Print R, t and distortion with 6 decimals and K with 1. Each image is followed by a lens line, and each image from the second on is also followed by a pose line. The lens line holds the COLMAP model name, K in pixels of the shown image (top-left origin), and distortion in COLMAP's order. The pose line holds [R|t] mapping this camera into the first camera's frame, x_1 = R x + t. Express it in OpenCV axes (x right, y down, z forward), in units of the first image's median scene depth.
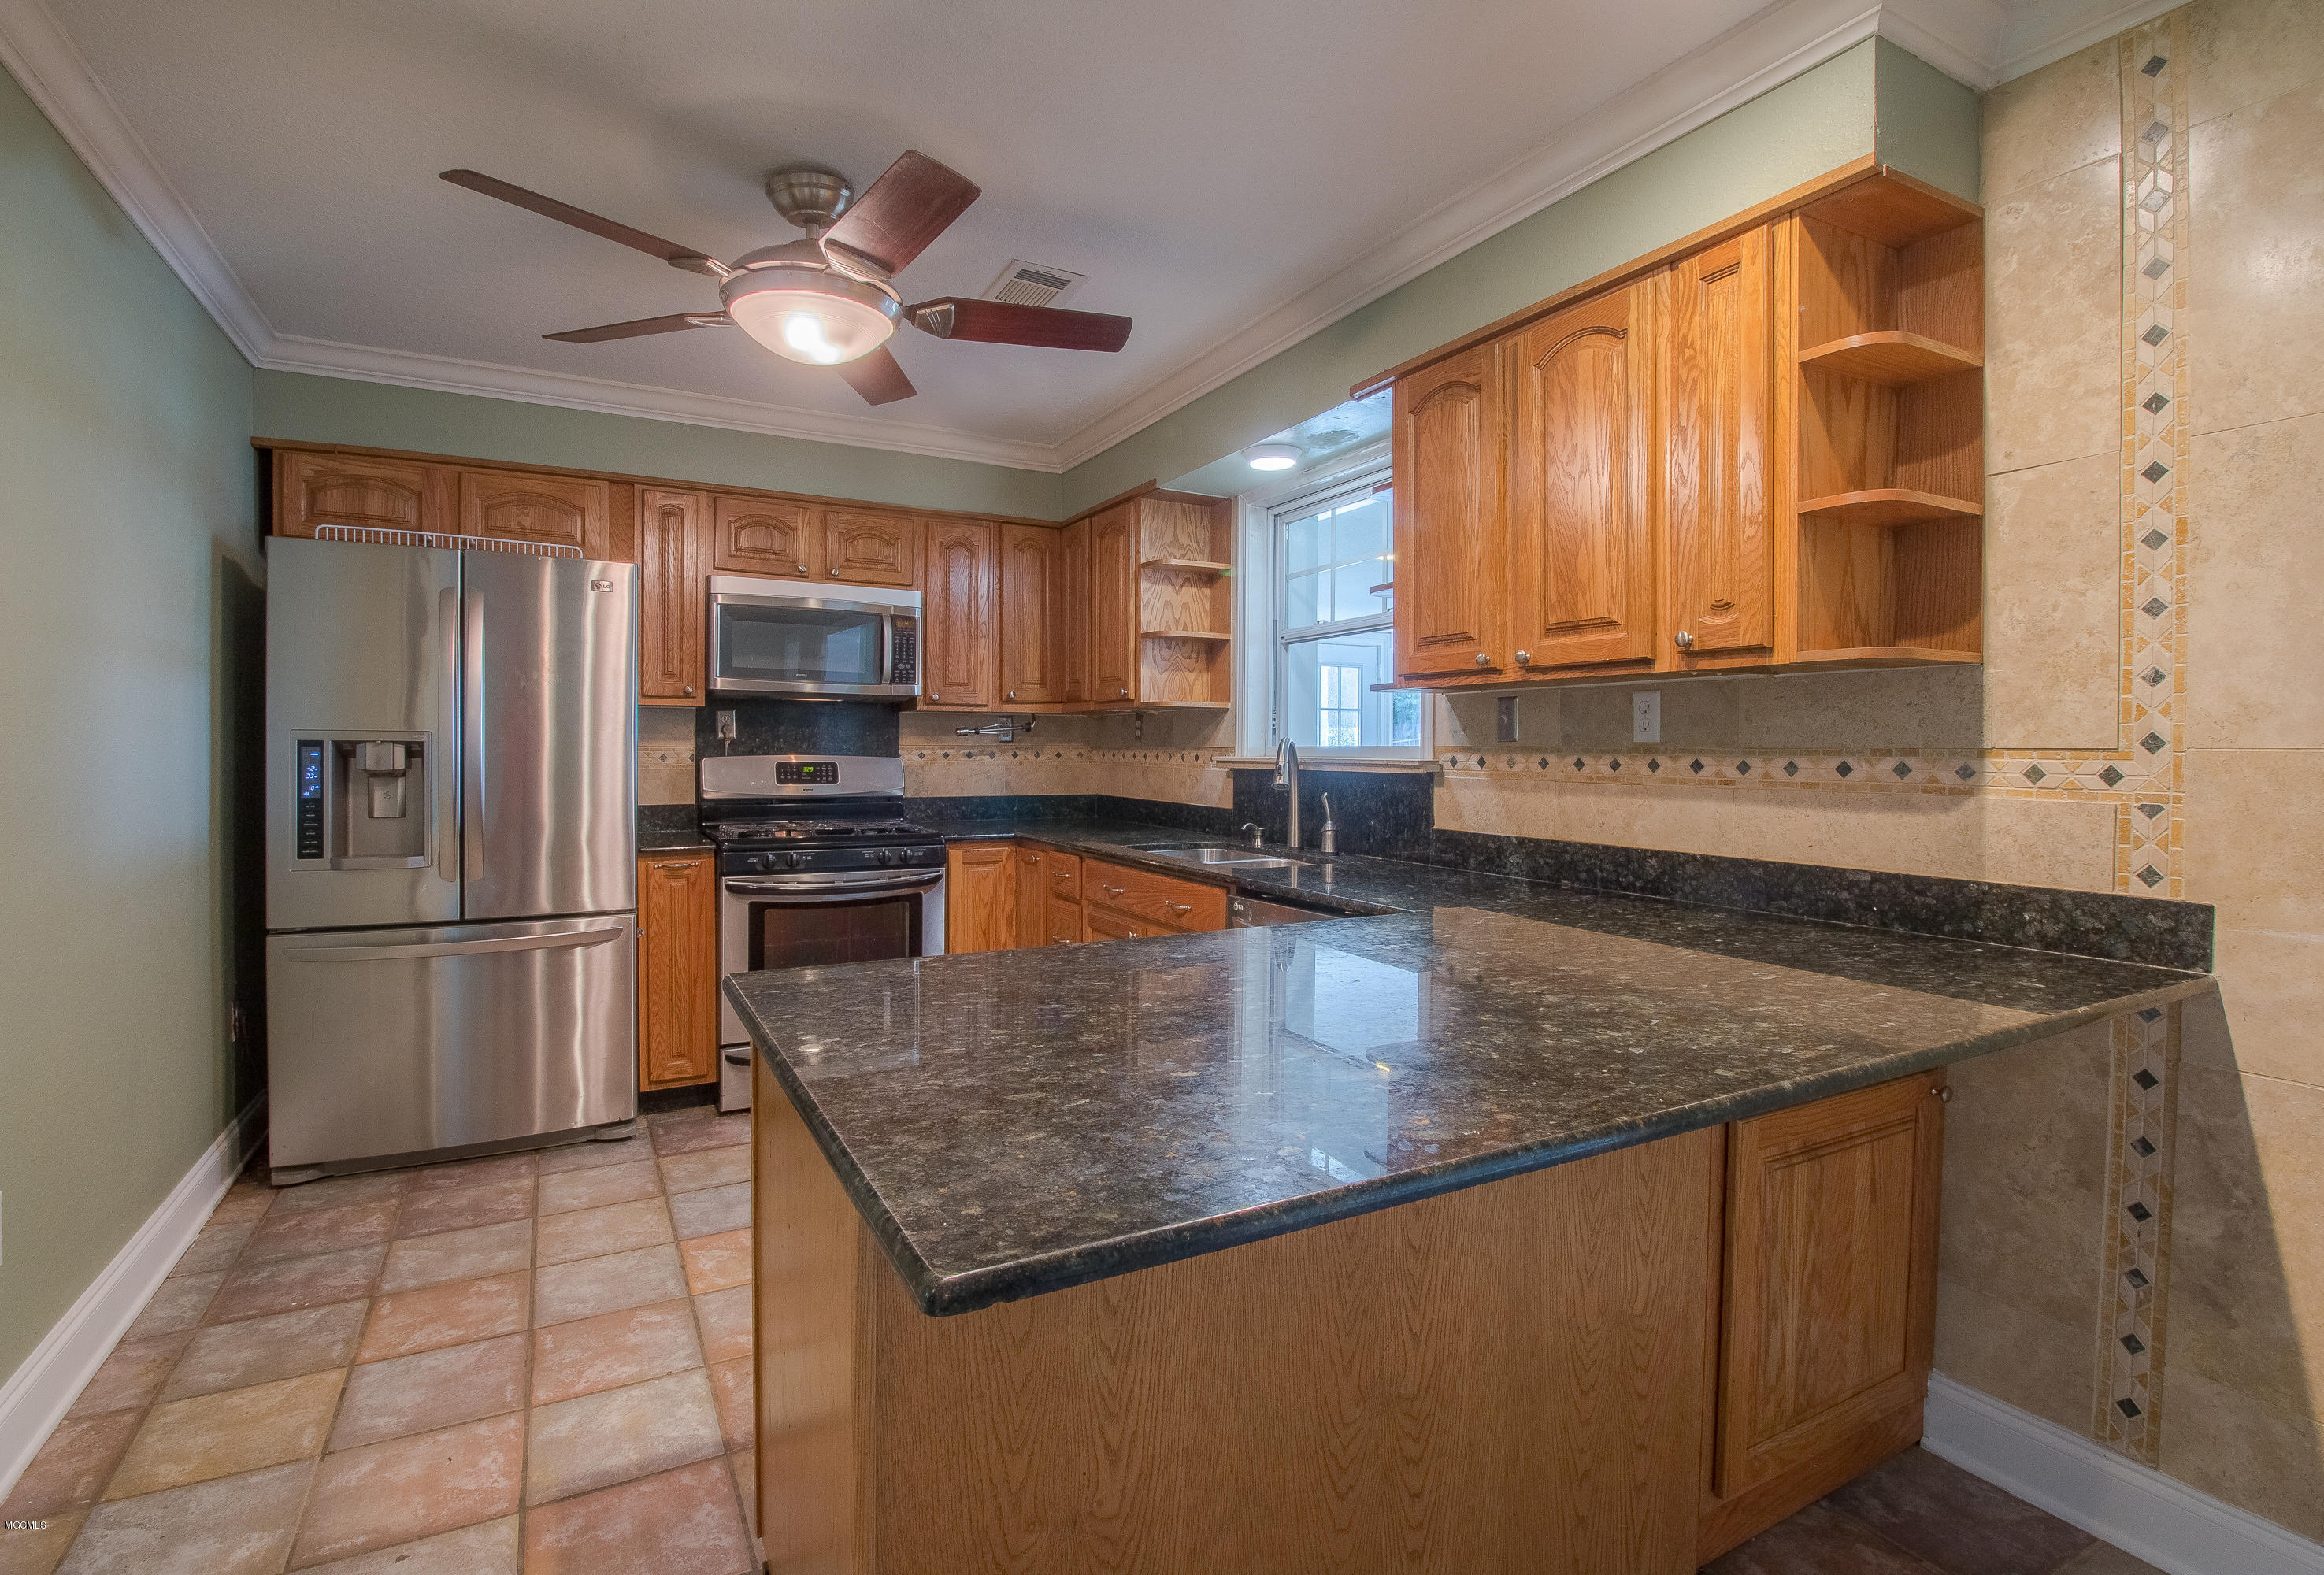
lens RADIAL K [[1092.2, 0, 1161.1], [0, 1092.2, 760.0], [0, 0, 1]] dist [0.001467, -0.014045]
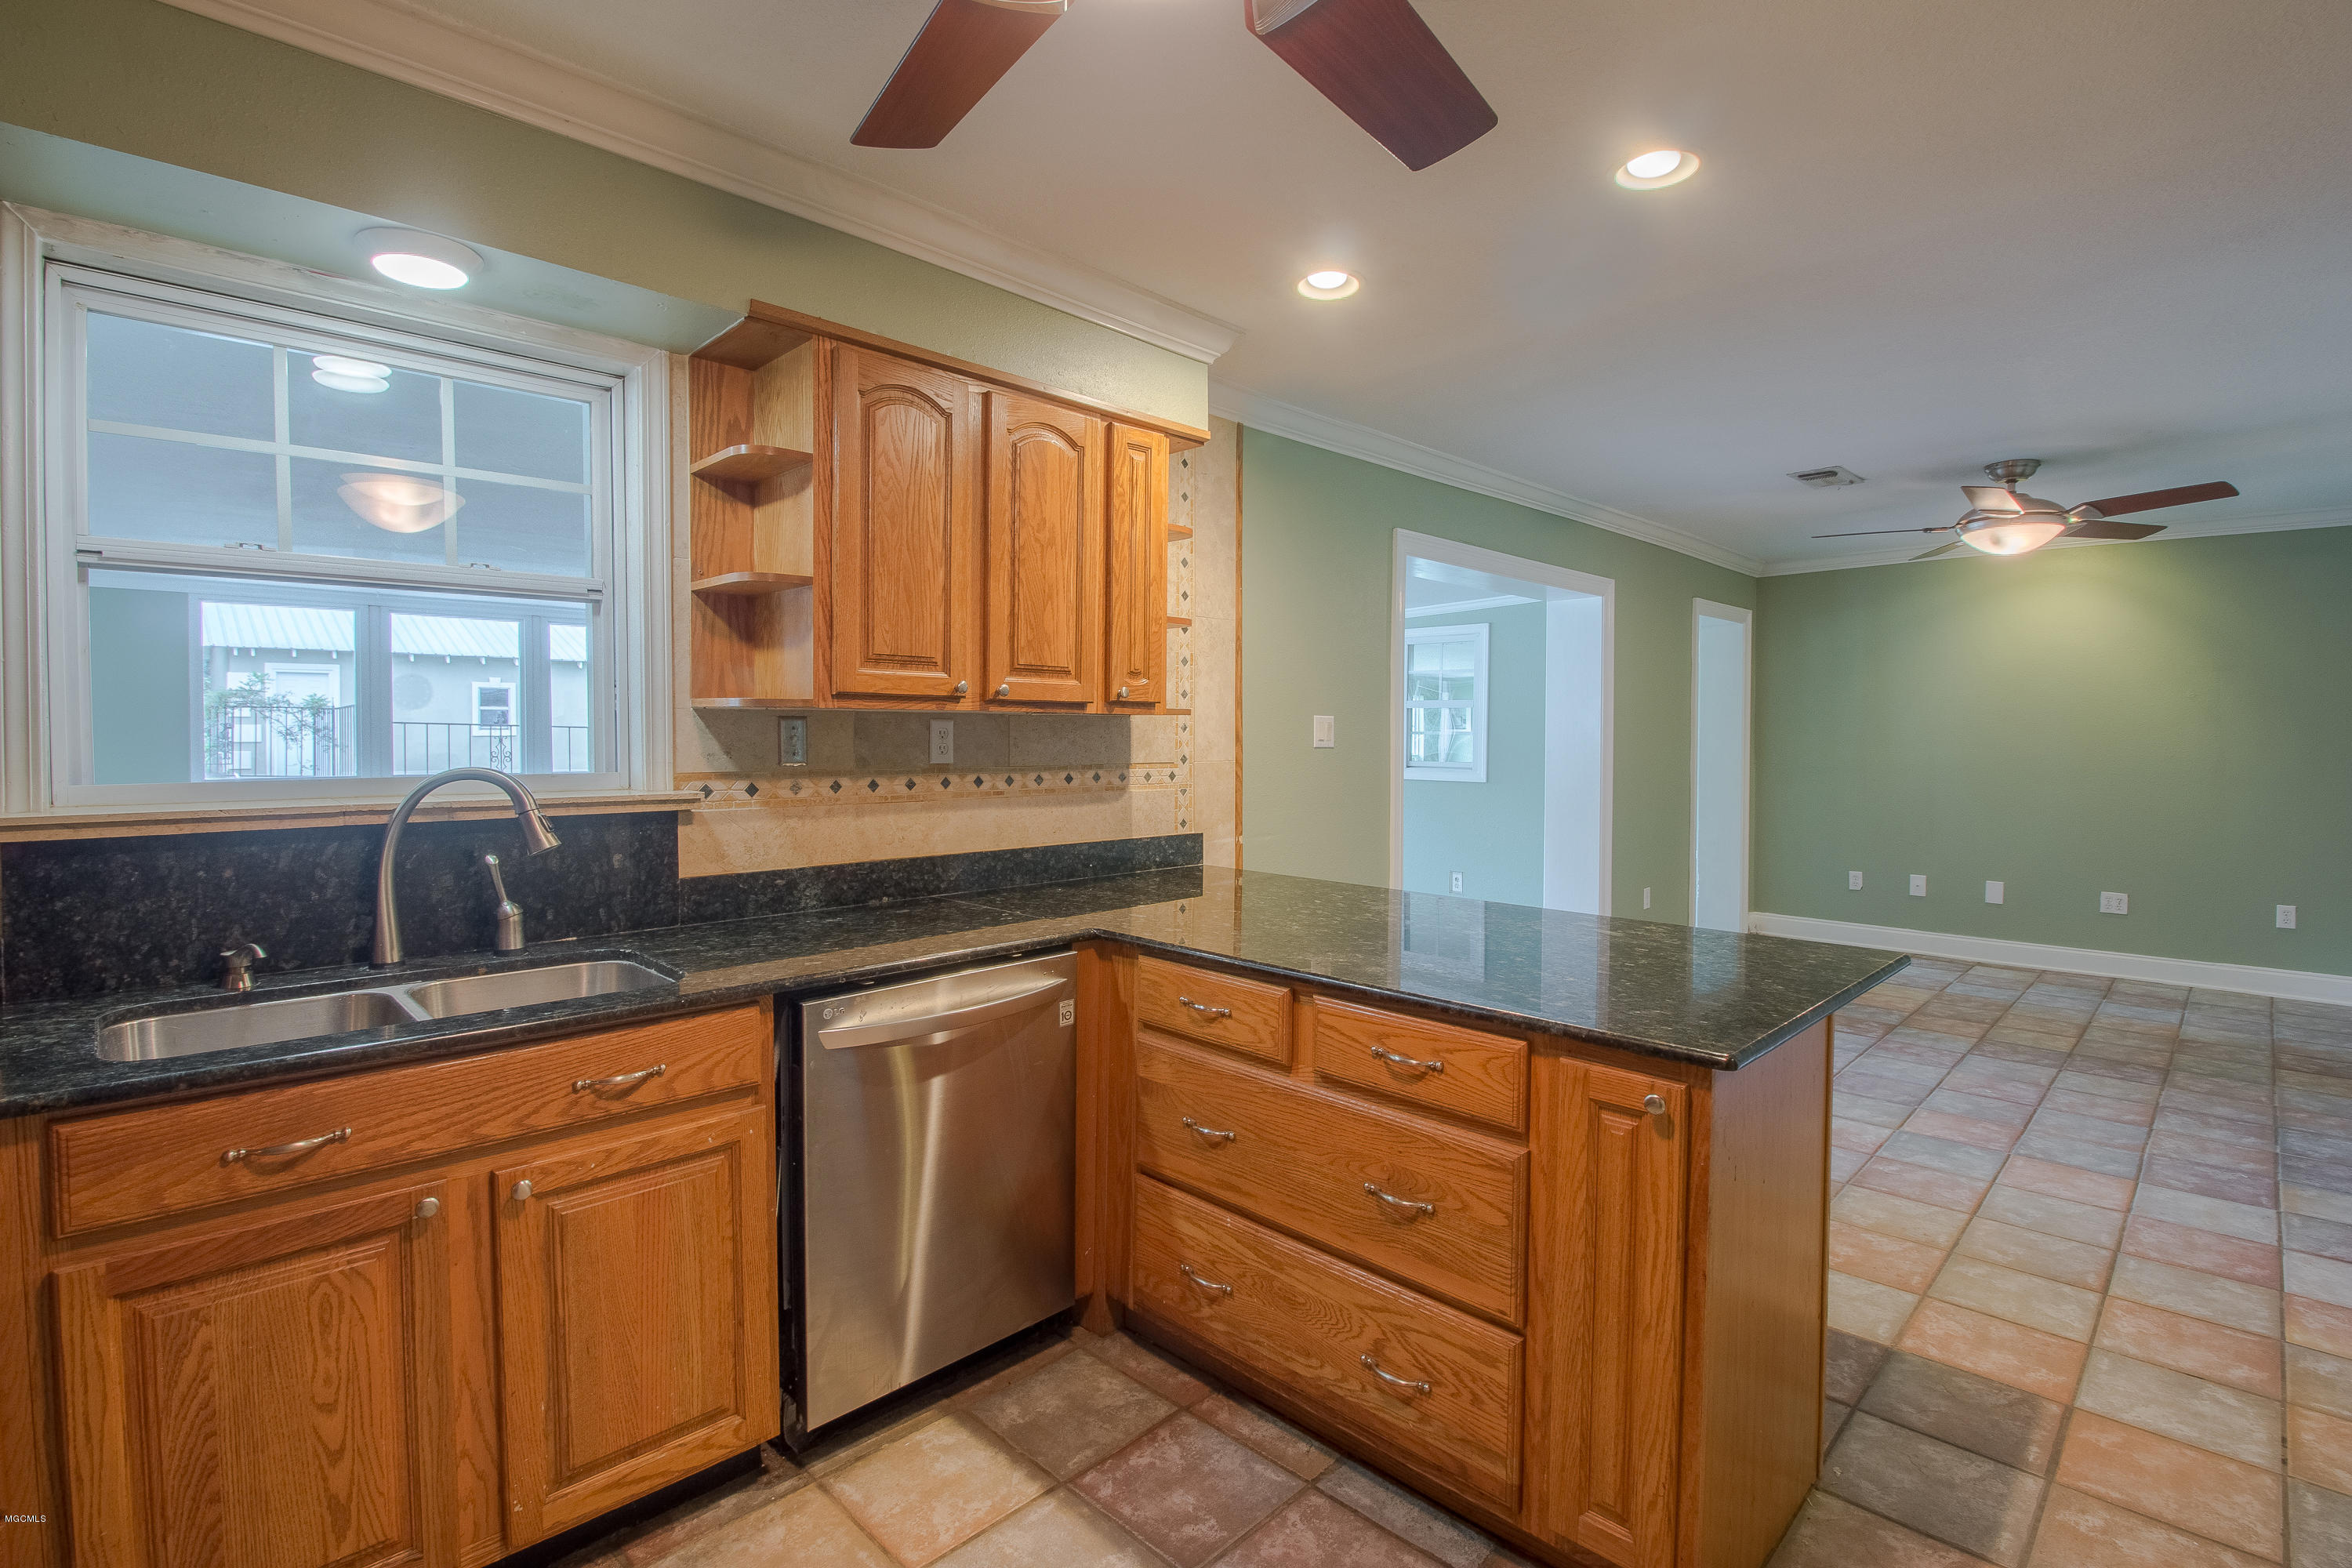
lens RADIAL K [[1088.2, 0, 1155.0], [0, 1088.2, 757.5], [0, 0, 1]] dist [0.000654, -0.013566]
pose [[-0.270802, -0.028672, 0.962208, -0.730887], [0.005654, 0.999492, 0.031374, -0.057497], [-0.962618, 0.013936, -0.270503, 1.095041]]
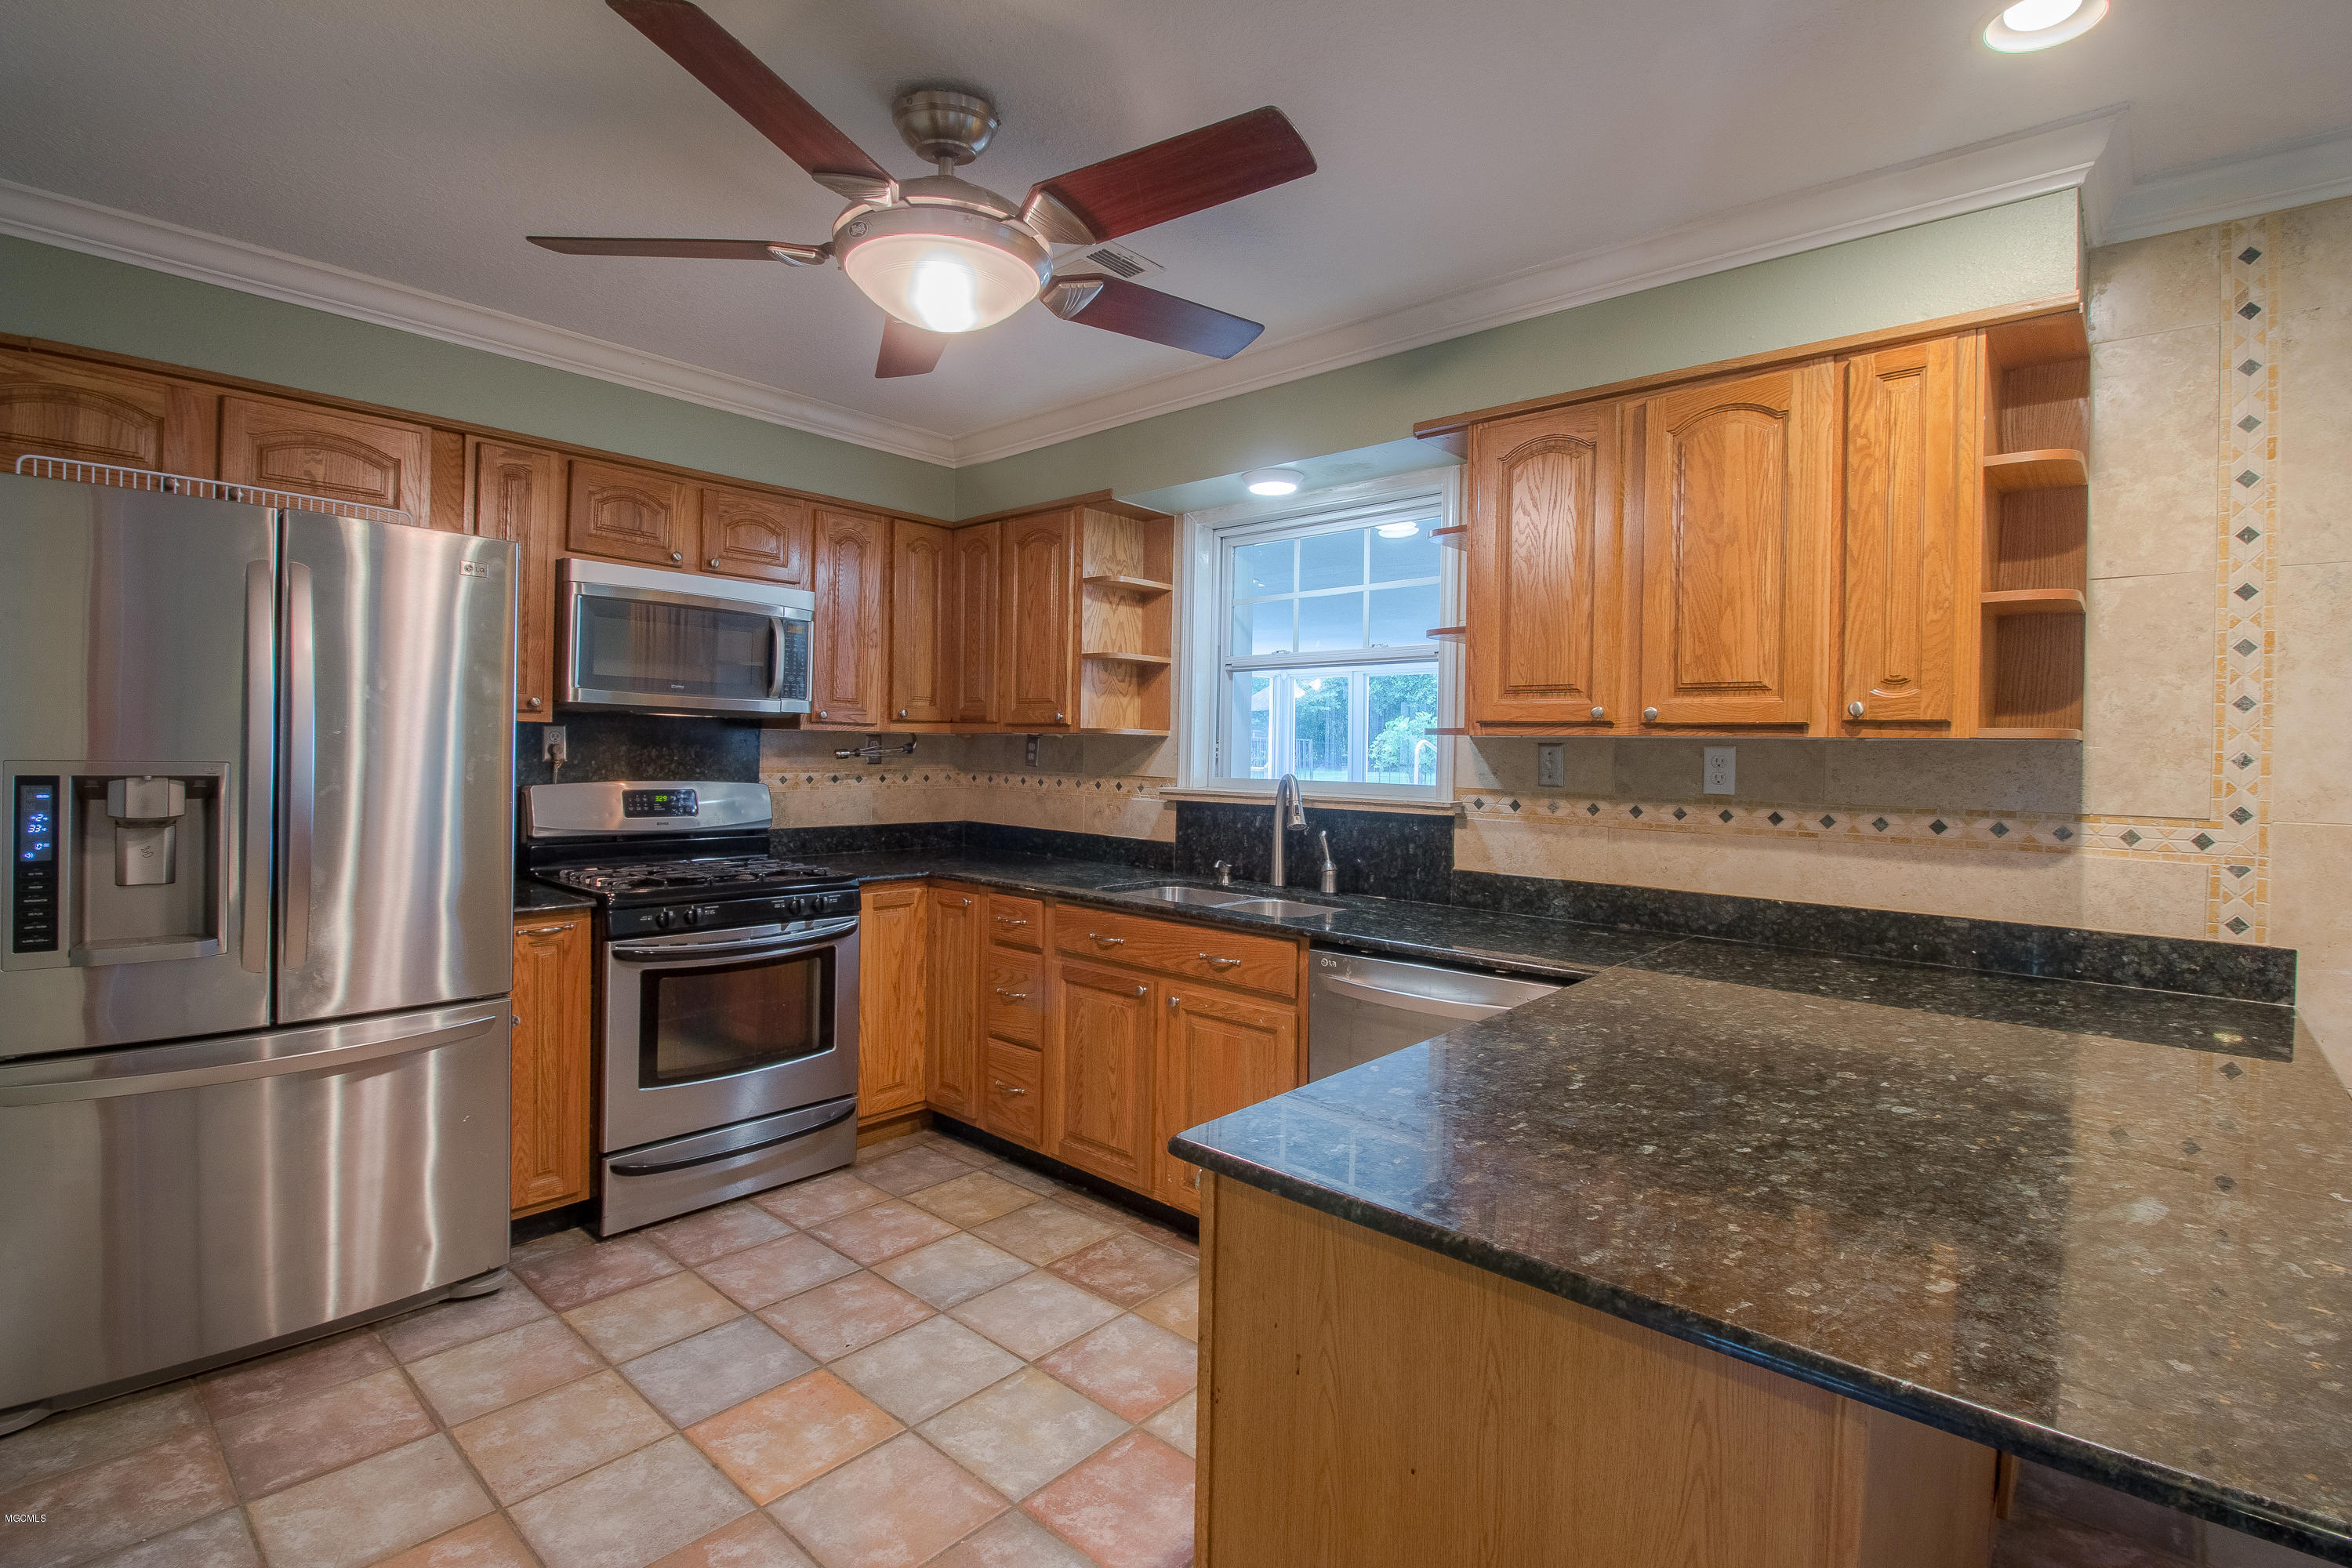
lens RADIAL K [[1088.2, 0, 1155.0], [0, 1088.2, 757.5], [0, 0, 1]] dist [0.000654, -0.013566]
pose [[0.944624, 0.011332, 0.327960, -0.422584], [-0.011177, 0.999935, -0.002360, -0.043302], [-0.327965, -0.001436, 0.944689, 0.179282]]
